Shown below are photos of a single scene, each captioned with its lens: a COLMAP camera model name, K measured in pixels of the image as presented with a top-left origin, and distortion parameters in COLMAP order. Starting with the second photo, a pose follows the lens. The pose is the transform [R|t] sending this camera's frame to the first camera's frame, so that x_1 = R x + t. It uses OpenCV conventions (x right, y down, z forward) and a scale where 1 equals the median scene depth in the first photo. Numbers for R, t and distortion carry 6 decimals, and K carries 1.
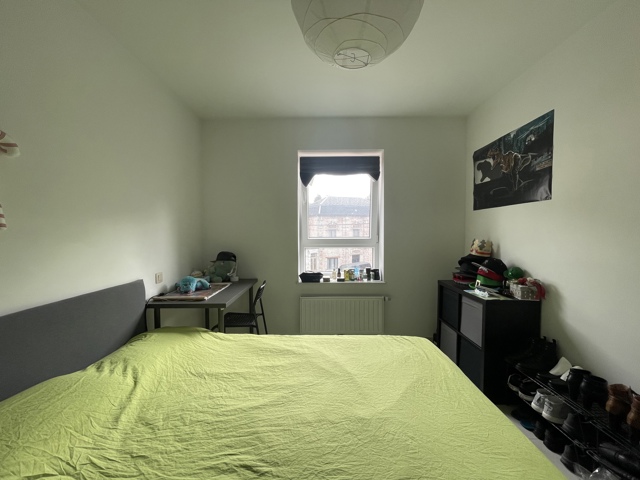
lens RADIAL K [[260.3, 0, 320.0], [0, 260.3, 240.0], [0, 0, 1]] dist [0.002353, -0.000309]
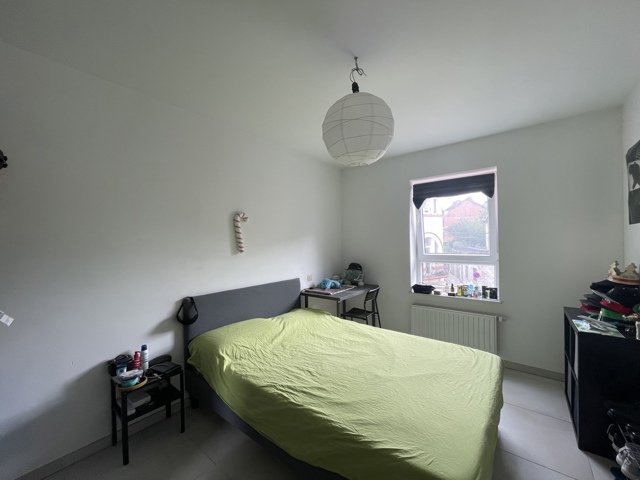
lens RADIAL K [[260.3, 0, 320.0], [0, 260.3, 240.0], [0, 0, 1]] dist [0.002353, -0.000309]
pose [[0.786677, -0.009208, -0.617297, 0.387141], [-0.009835, 0.999575, -0.027444, -0.041820], [0.617287, 0.027661, 0.786252, -0.216480]]
